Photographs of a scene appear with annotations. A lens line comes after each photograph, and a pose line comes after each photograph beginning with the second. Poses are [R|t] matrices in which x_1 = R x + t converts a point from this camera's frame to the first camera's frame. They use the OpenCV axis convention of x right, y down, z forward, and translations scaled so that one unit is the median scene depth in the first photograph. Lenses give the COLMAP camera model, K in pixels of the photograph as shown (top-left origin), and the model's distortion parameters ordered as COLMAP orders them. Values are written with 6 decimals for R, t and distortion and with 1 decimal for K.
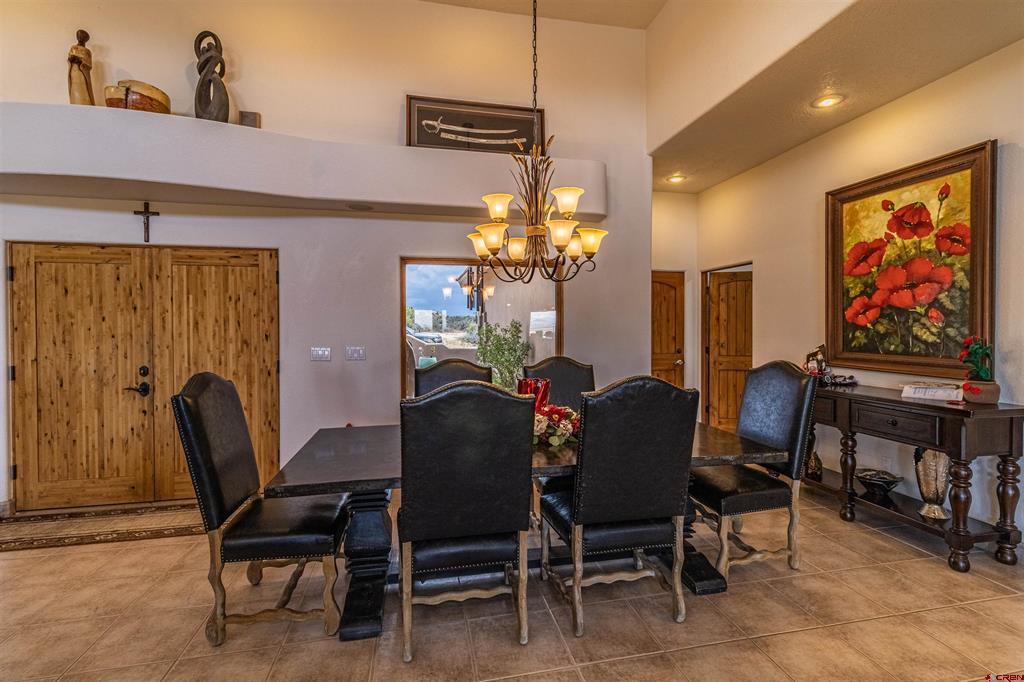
lens RADIAL K [[473.0, 0, 514.3], [0, 473.0, 334.9], [0, 0, 1]] dist [0.004427, -0.000169]
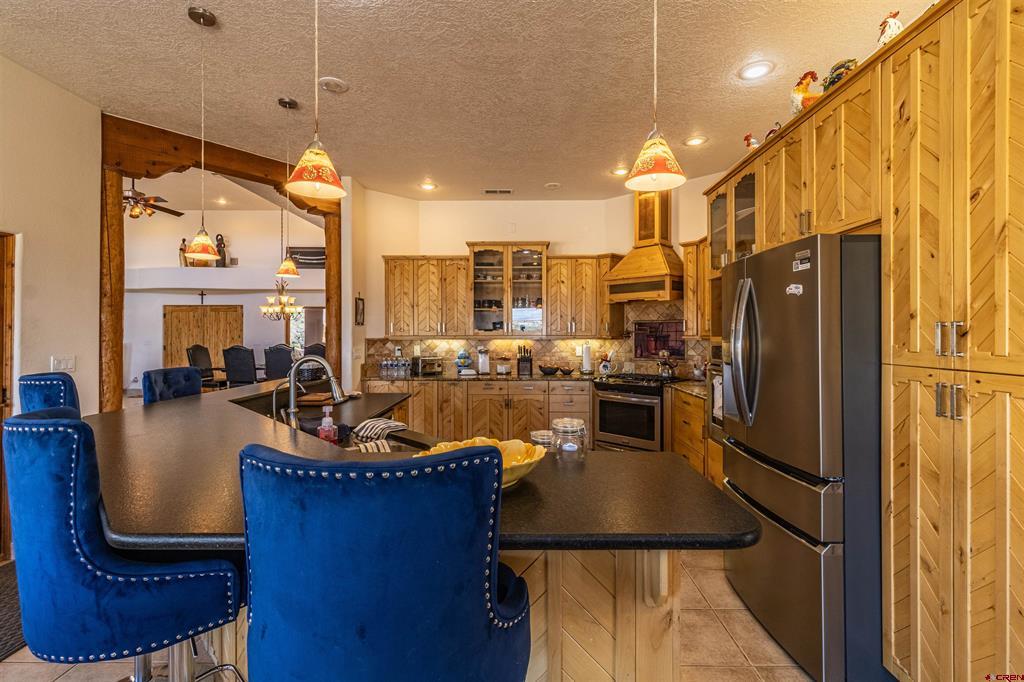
lens RADIAL K [[473.0, 0, 516.4], [0, 473.0, 332.9], [0, 0, 1]] dist [0.004427, -0.000169]
pose [[0.974401, 0.001928, -0.224809, 1.801373], [-0.005252, 0.999886, -0.014188, 0.014599], [0.224756, 0.015005, 0.974300, -1.439554]]
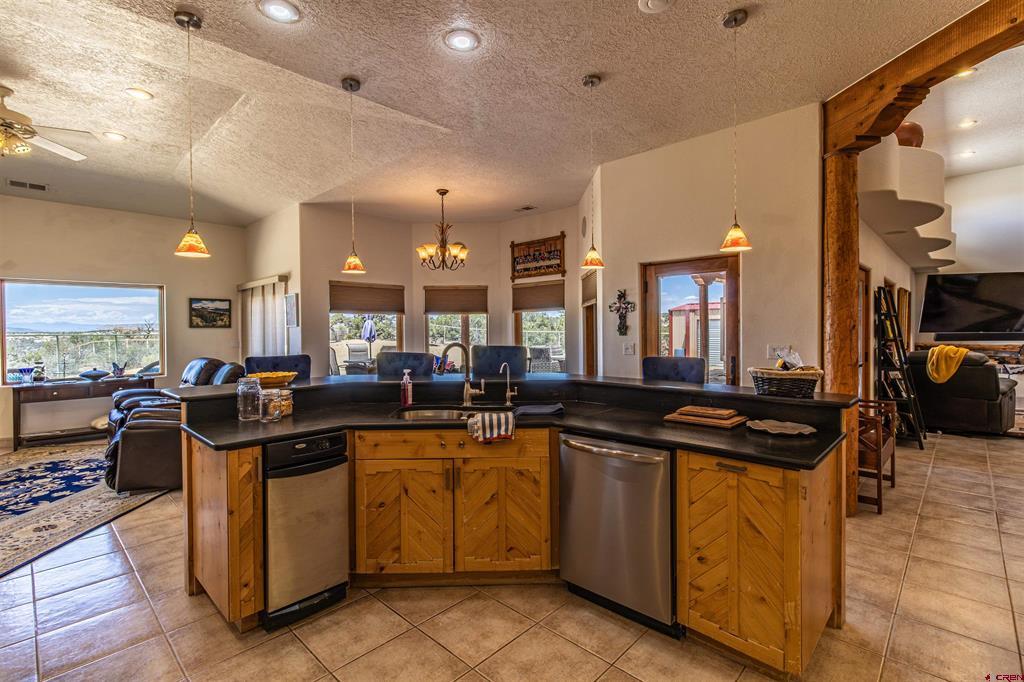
lens RADIAL K [[473.0, 0, 518.4], [0, 473.0, 335.4], [0, 0, 1]] dist [0.004427, -0.000169]
pose [[-0.828181, 0.017267, -0.560195, 1.816529], [0.003546, 0.999667, 0.025570, 0.000669], [0.560450, 0.019190, -0.827966, -0.250427]]
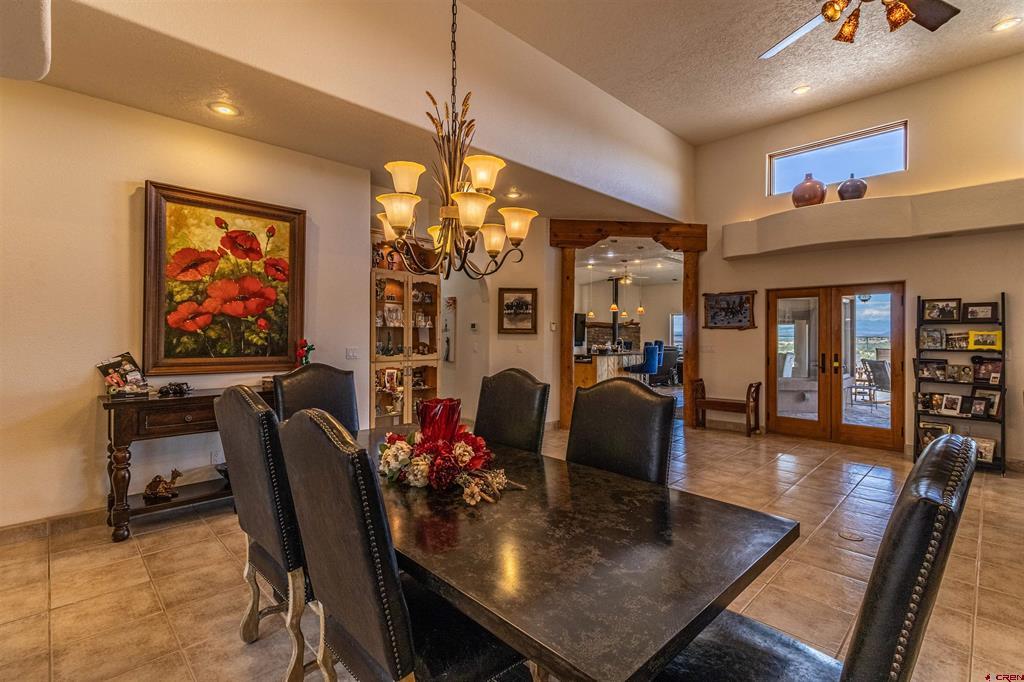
lens RADIAL K [[473.0, 0, 514.1], [0, 473.0, 335.3], [0, 0, 1]] dist [0.004427, -0.000169]
pose [[-0.534882, -0.002905, 0.844922, -0.501844], [0.009019, 0.999917, 0.009147, -0.013499], [-0.844878, 0.012513, -0.534812, 0.979900]]
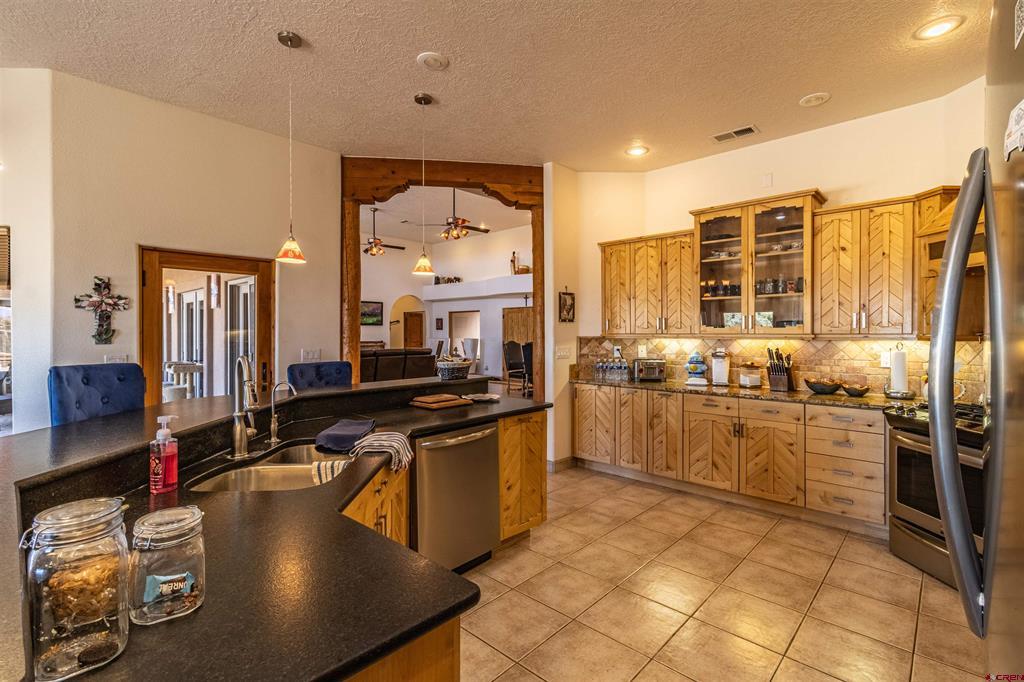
lens RADIAL K [[473.0, 0, 517.6], [0, 473.0, 333.4], [0, 0, 1]] dist [0.004427, -0.000169]
pose [[0.571091, 0.004781, -0.820873, 2.014064], [-0.010378, 0.999945, -0.001396, 0.008088], [0.820821, 0.009317, 0.571110, -1.018022]]
